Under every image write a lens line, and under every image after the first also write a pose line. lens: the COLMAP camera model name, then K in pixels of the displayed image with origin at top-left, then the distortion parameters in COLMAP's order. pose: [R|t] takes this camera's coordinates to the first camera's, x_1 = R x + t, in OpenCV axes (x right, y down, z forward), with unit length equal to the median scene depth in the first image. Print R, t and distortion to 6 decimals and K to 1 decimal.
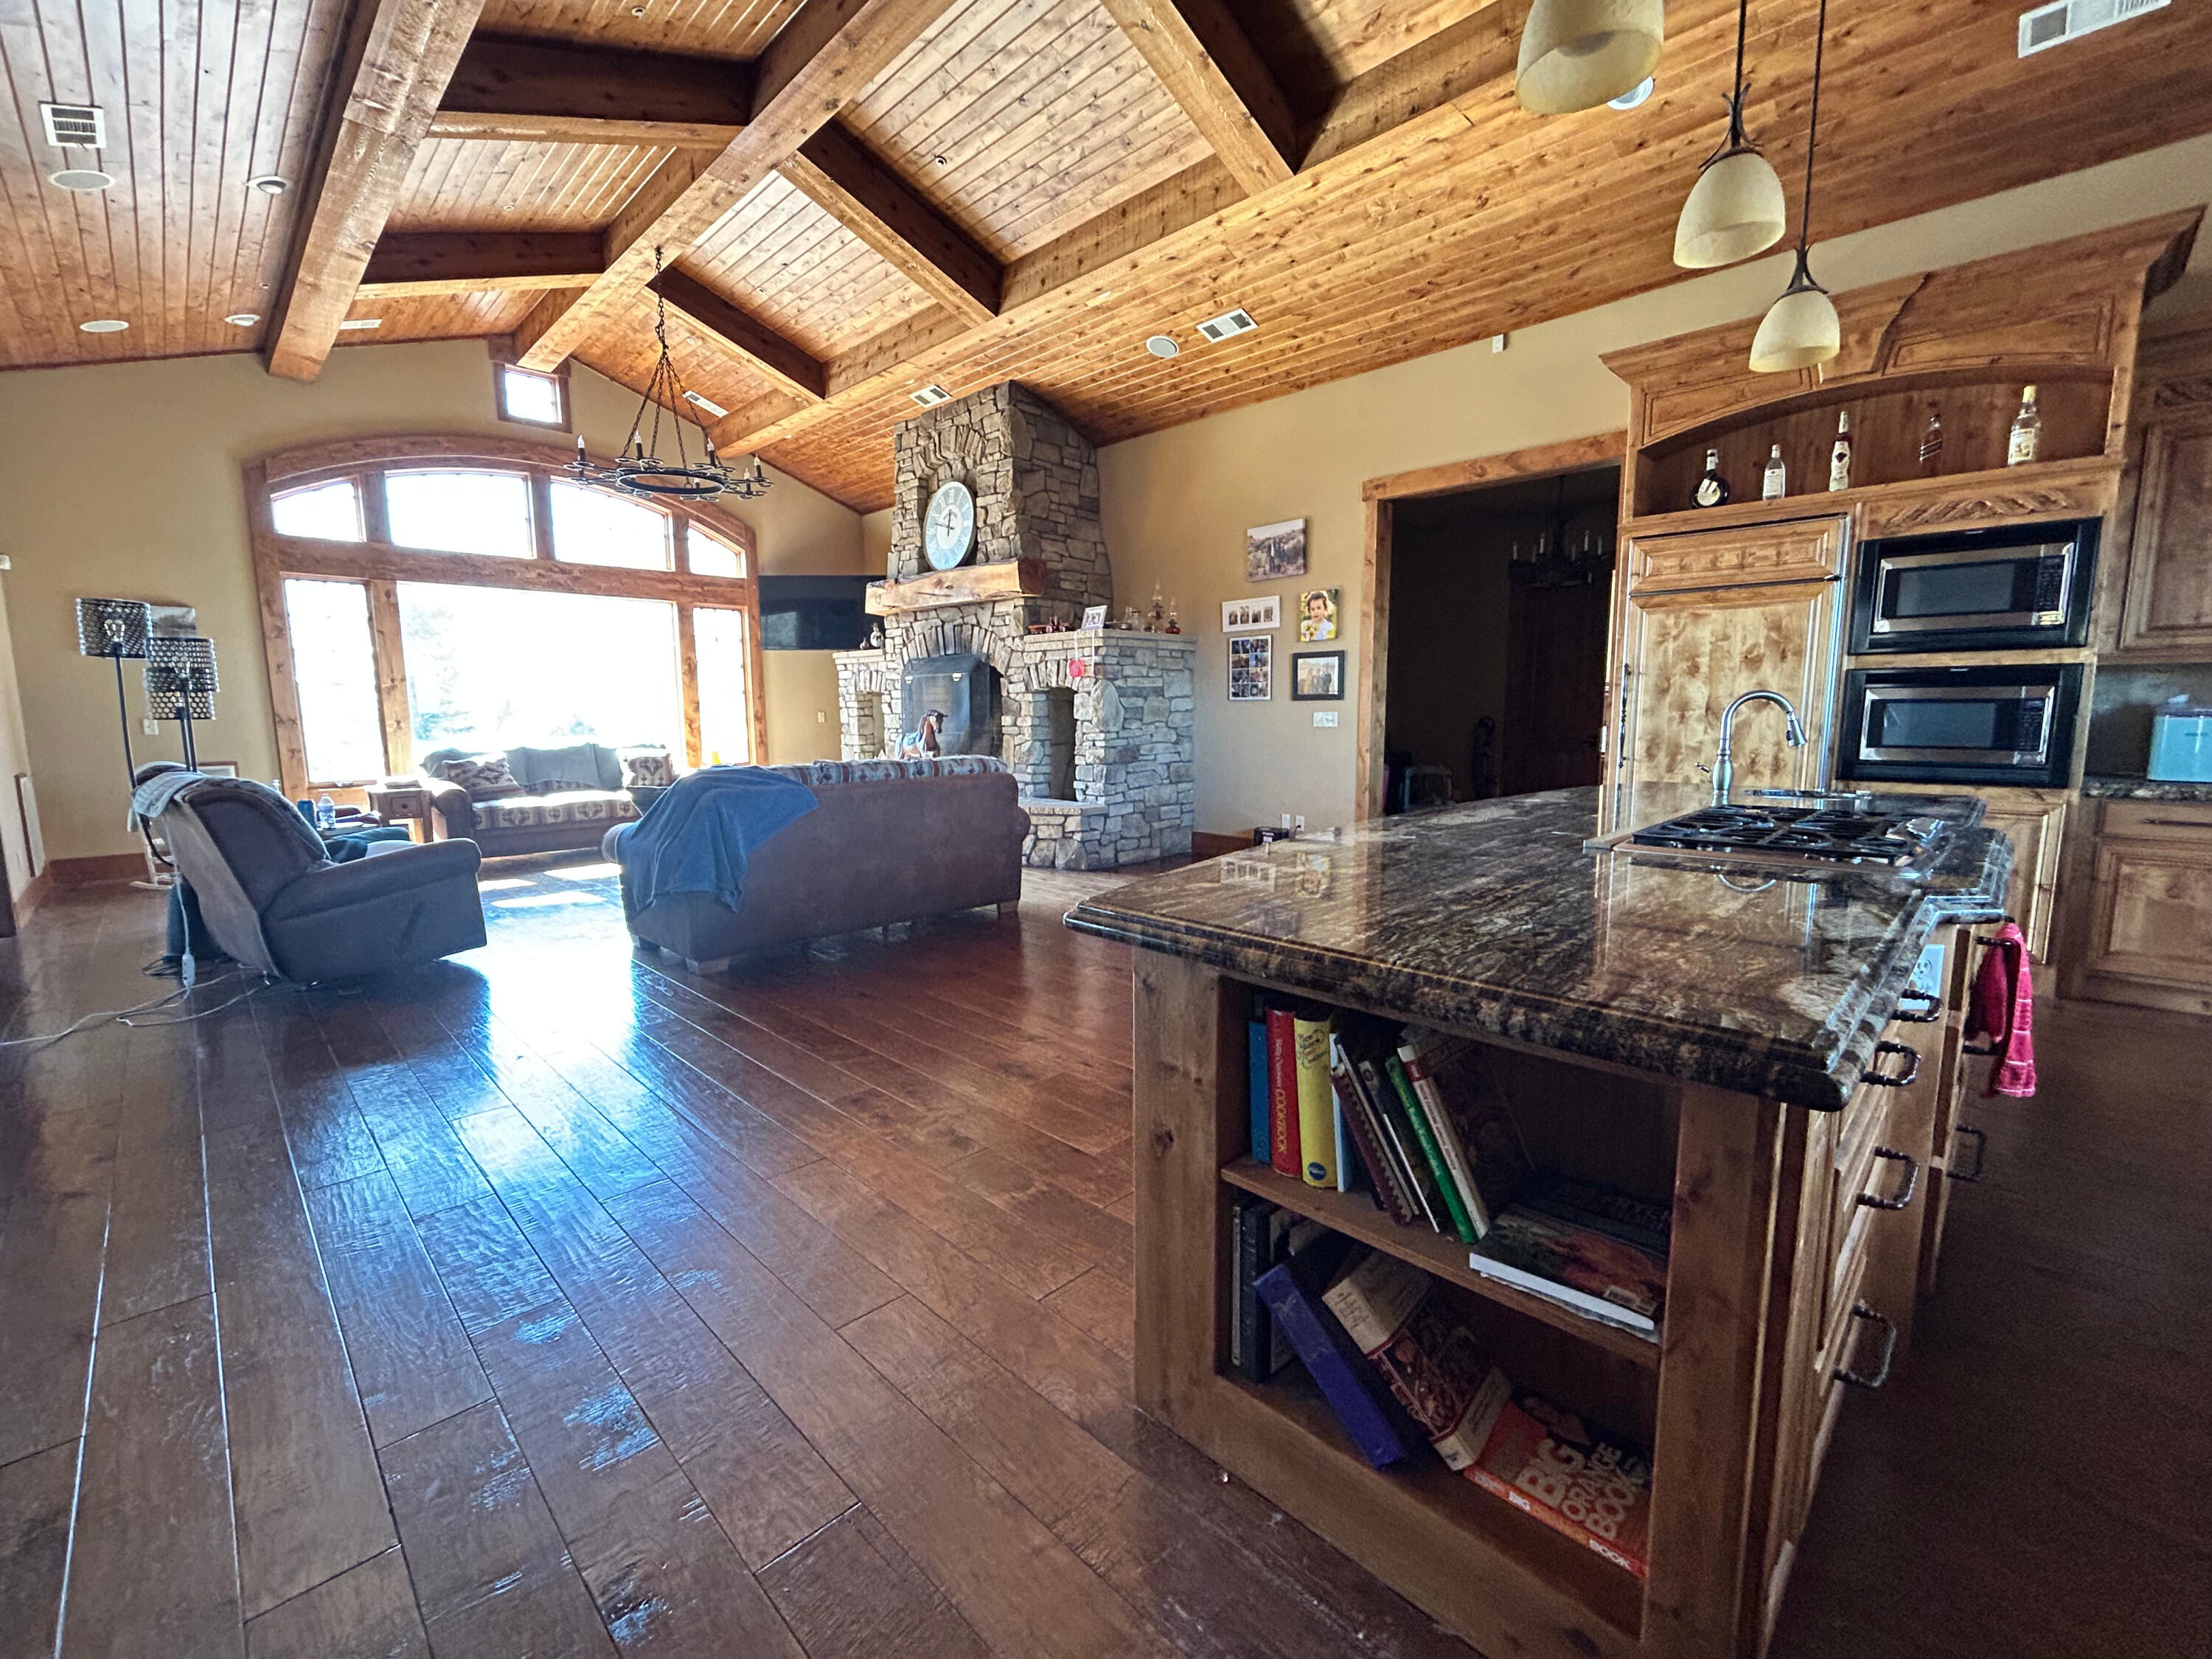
lens RADIAL K [[908.0, 0, 1102.4], [0, 908.0, 823.8], [0, 0, 1]] dist [-0.003062, -0.000557]
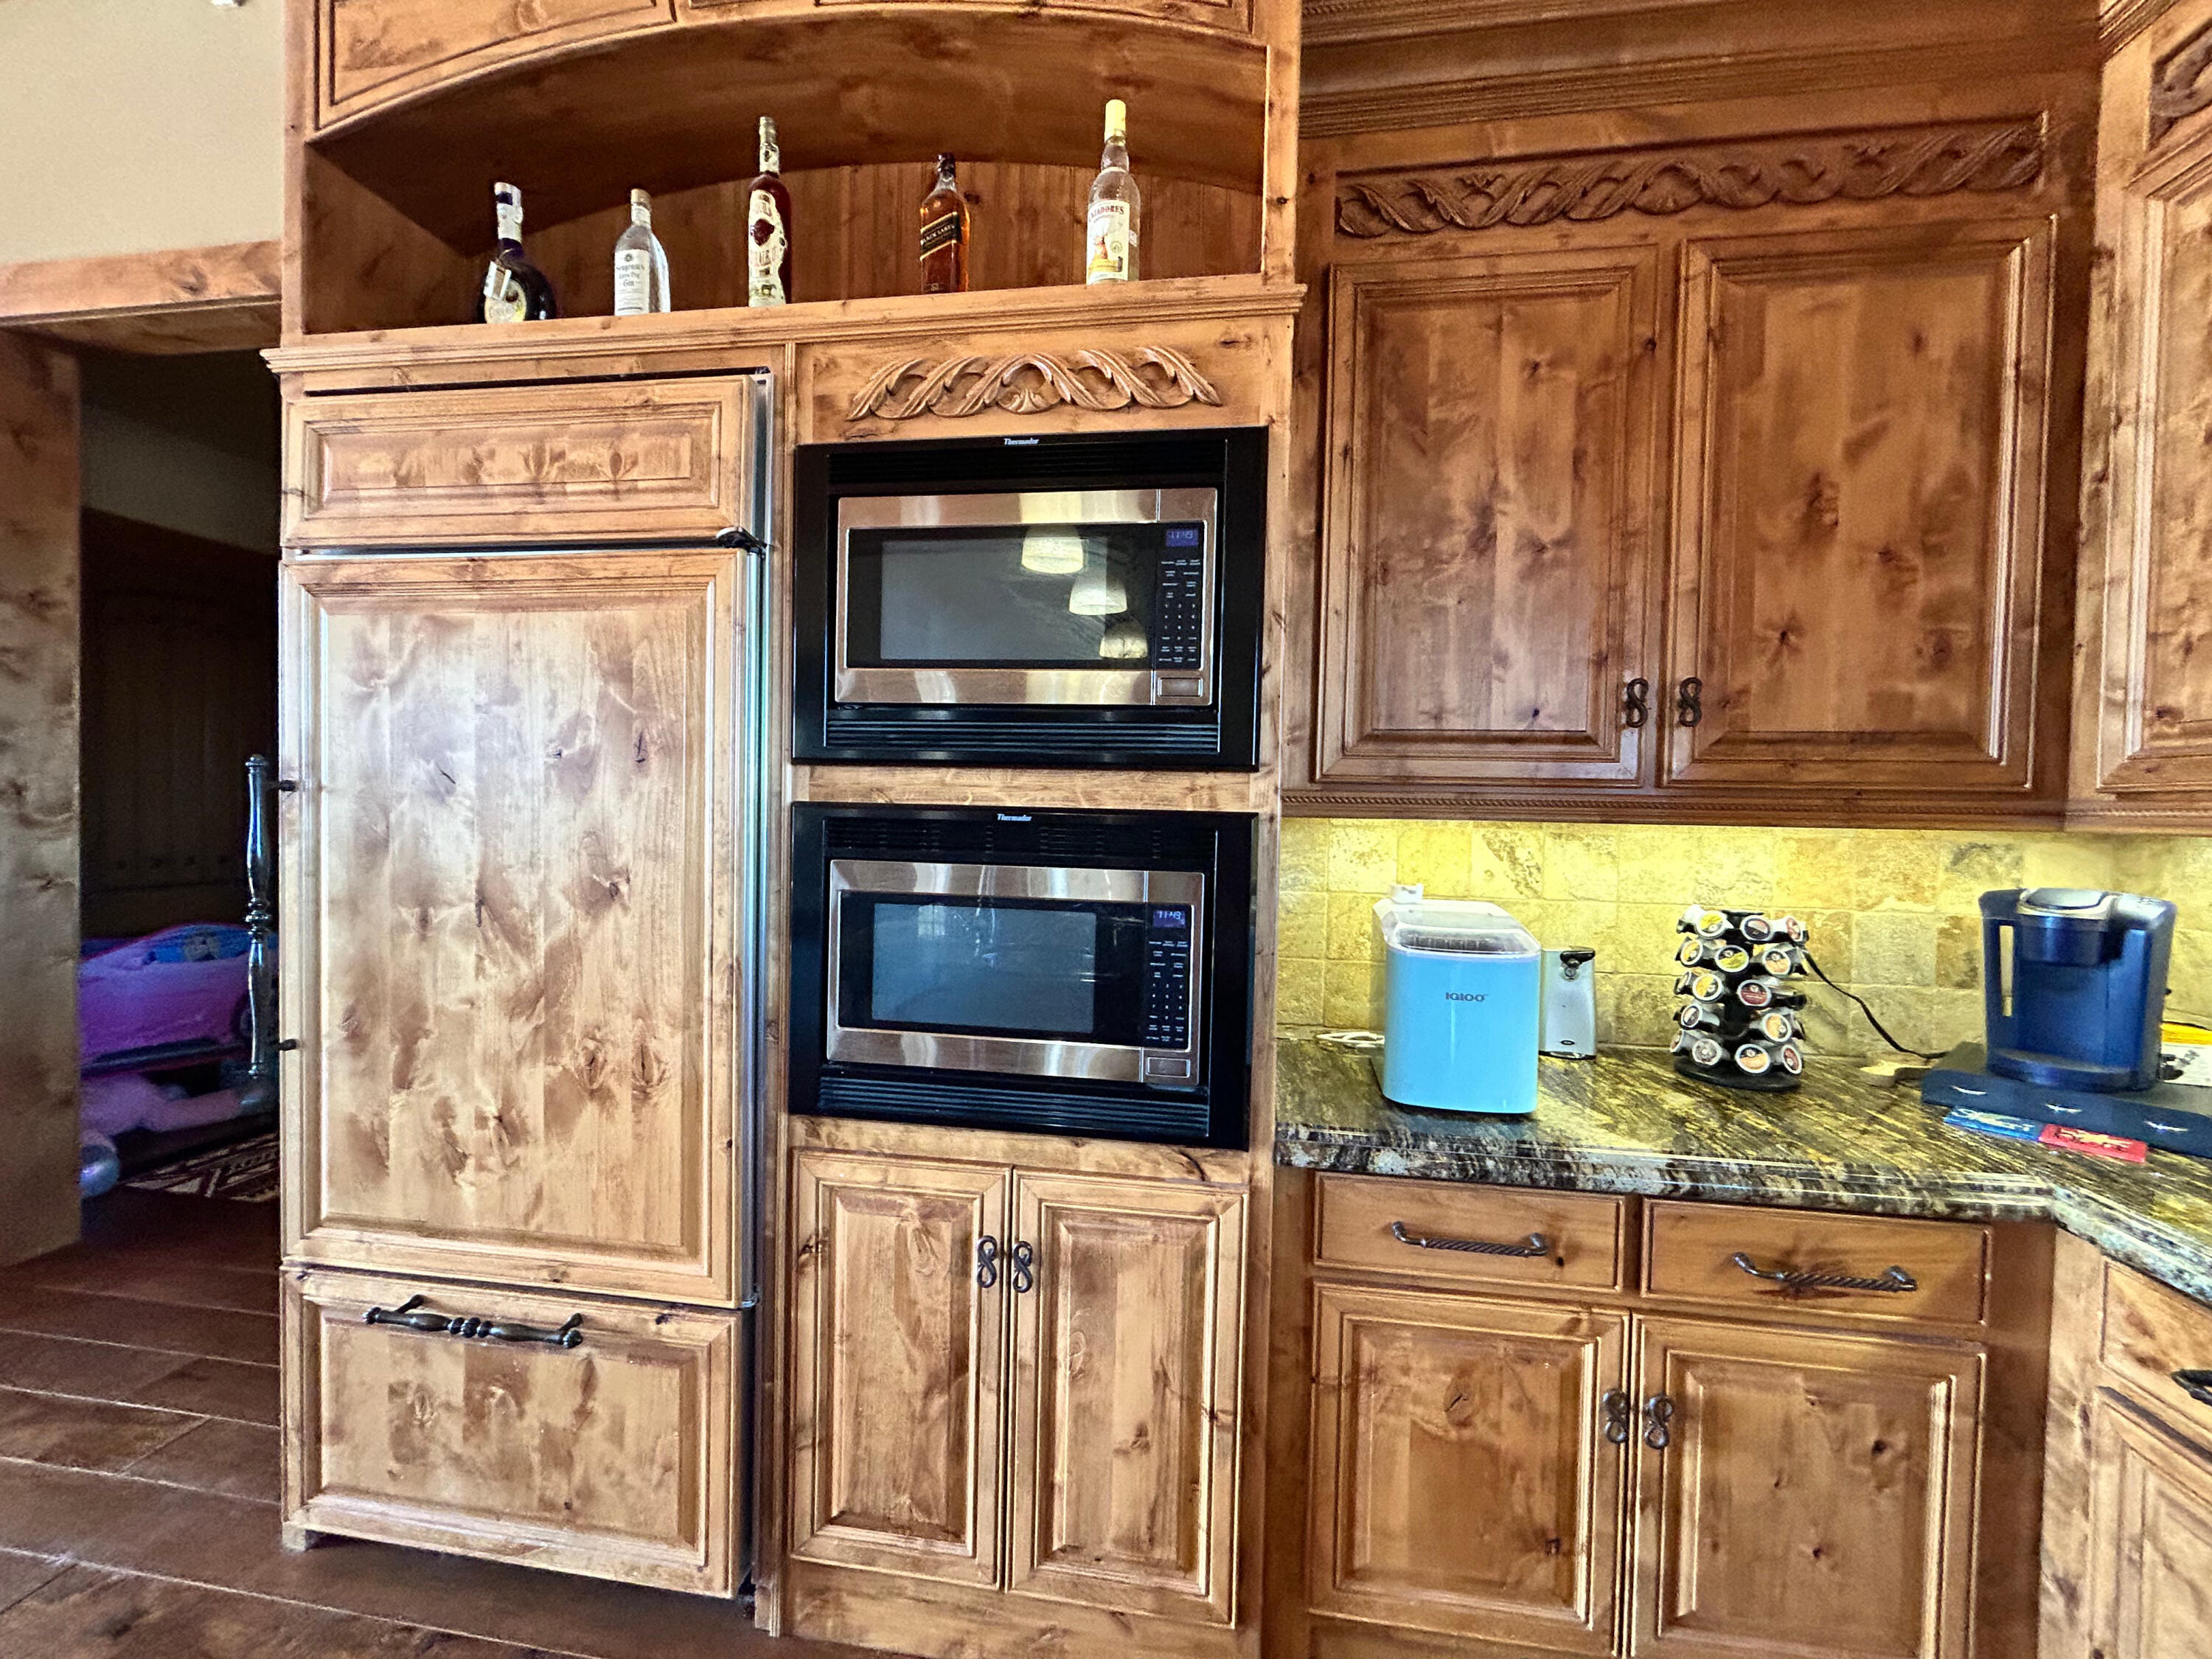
lens RADIAL K [[891.7, 0, 1104.6], [0, 891.7, 826.3], [0, 0, 1]] dist [-0.002765, -0.000395]
pose [[0.808207, 0.021787, 0.588496, 0.729032], [0.045896, 0.993945, -0.099829, -0.122961], [-0.587108, 0.107692, 0.802313, 0.661083]]
